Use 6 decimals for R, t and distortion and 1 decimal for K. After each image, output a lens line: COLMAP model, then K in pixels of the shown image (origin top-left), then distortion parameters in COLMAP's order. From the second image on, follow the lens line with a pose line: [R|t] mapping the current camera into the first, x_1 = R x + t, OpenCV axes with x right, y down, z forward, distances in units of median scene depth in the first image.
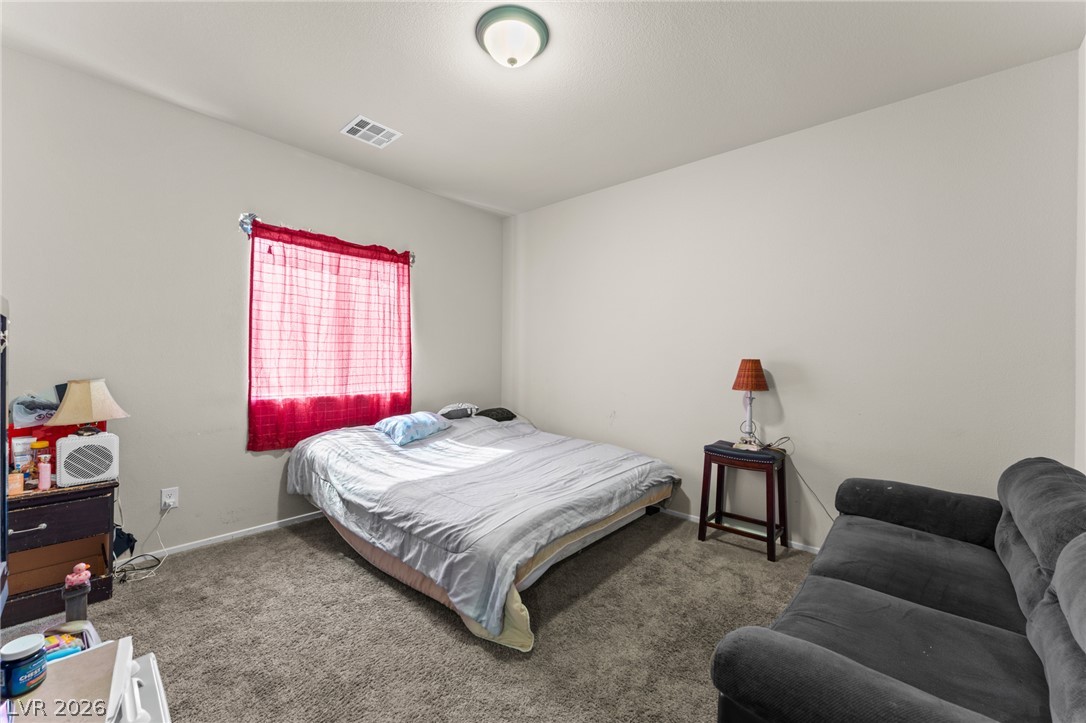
lens RADIAL K [[435.4, 0, 543.6], [0, 435.4, 357.8], [0, 0, 1]] dist [0.002477, -0.000026]
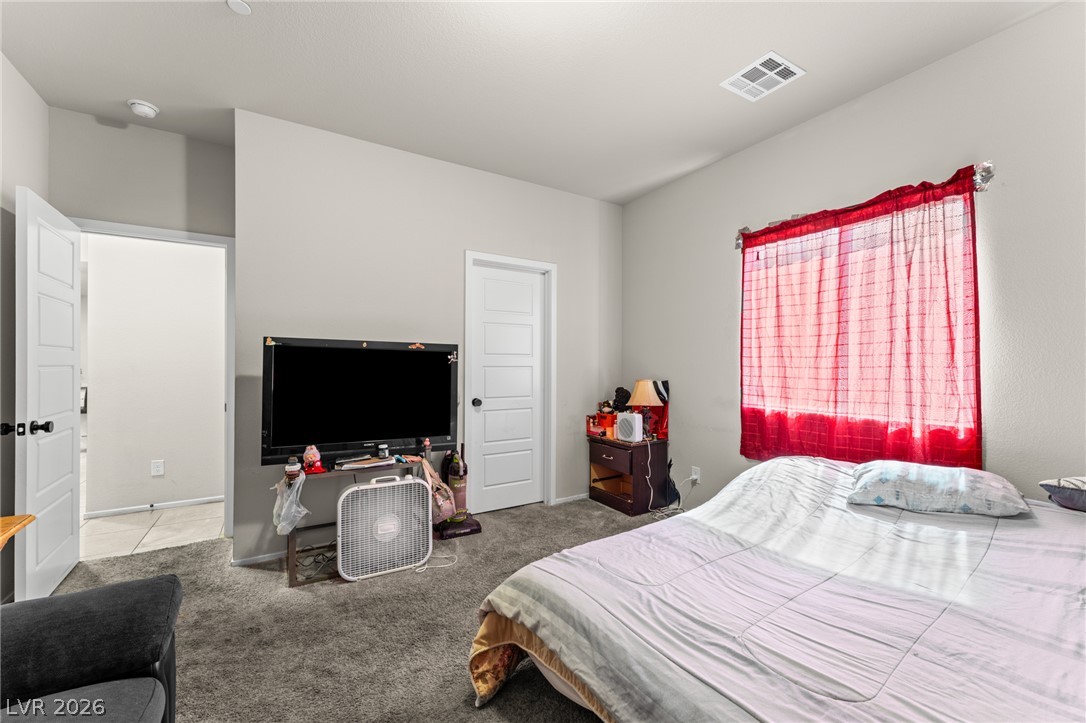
lens RADIAL K [[435.4, 0, 542.4], [0, 435.4, 366.5], [0, 0, 1]] dist [0.002477, -0.000026]
pose [[-0.299361, -0.007197, -0.954113, 0.428426], [-0.001896, 0.999974, -0.006948, 0.008084], [0.954138, -0.000271, -0.299367, 0.787445]]
